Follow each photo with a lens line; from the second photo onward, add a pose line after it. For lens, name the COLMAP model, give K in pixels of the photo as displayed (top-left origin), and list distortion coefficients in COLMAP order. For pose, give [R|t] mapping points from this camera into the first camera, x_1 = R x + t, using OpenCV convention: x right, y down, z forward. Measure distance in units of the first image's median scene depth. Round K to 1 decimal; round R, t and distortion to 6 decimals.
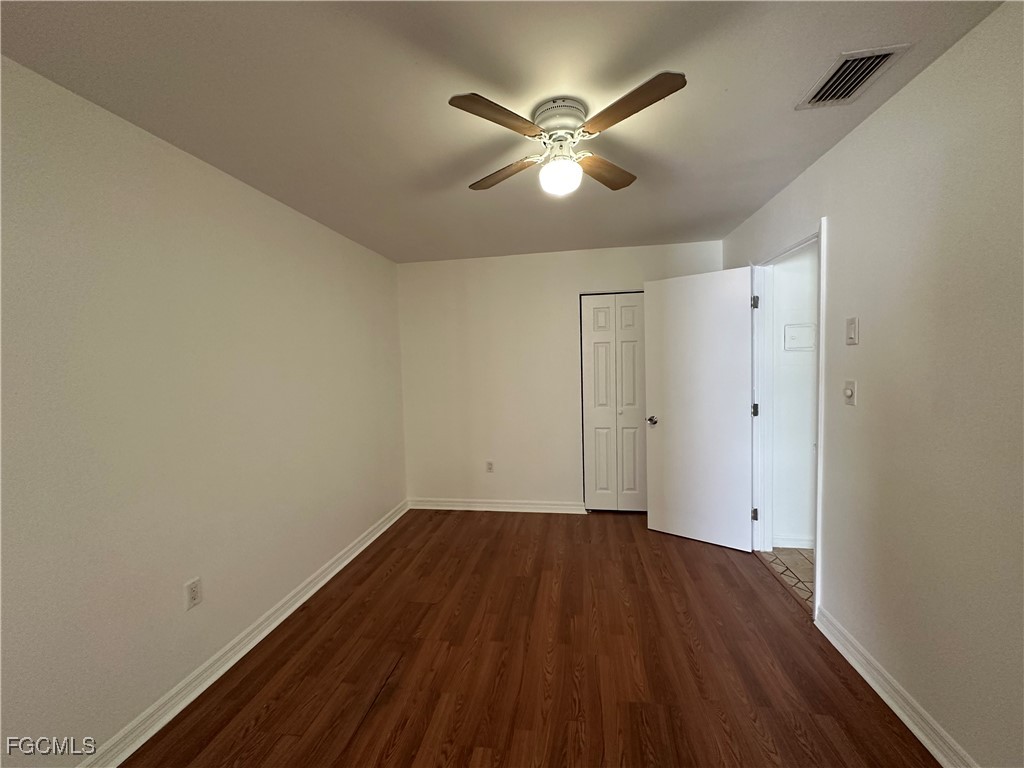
lens RADIAL K [[409.8, 0, 512.5], [0, 409.8, 383.6], [0, 0, 1]] dist [-0.000140, -0.000296]
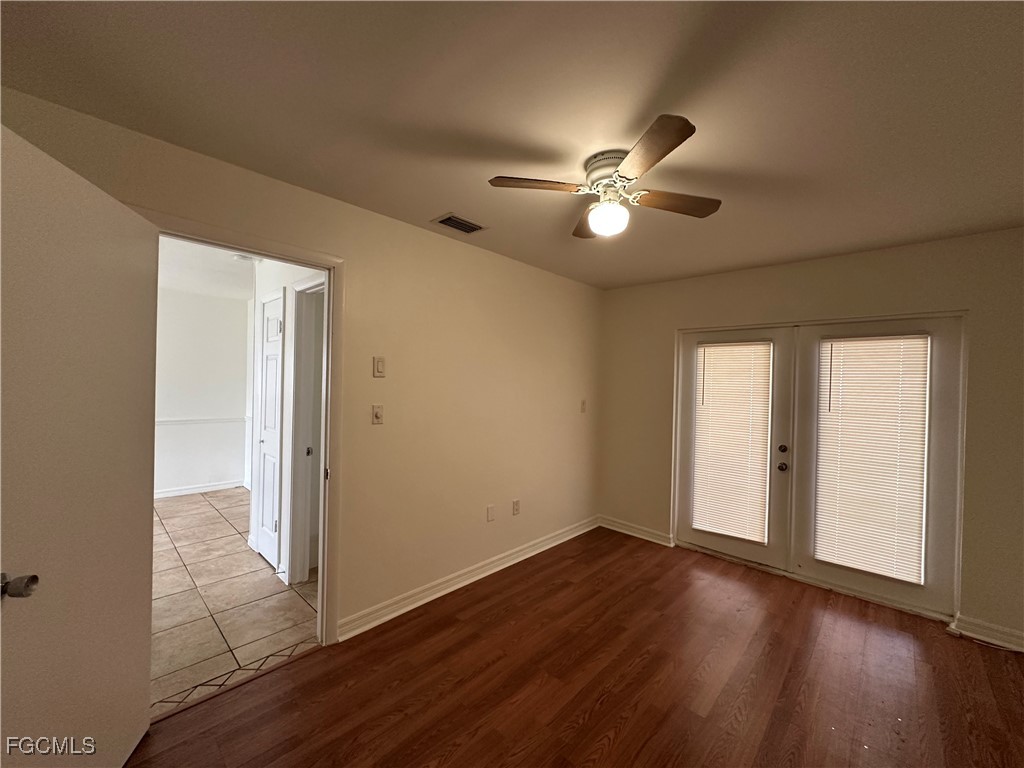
lens RADIAL K [[409.8, 0, 513.5], [0, 409.8, 384.6], [0, 0, 1]] dist [-0.000140, -0.000296]
pose [[-0.830675, 0.008441, 0.556694, -0.241065], [0.033269, 0.998851, 0.034497, -0.102035], [-0.555763, 0.047177, -0.830001, 1.802513]]
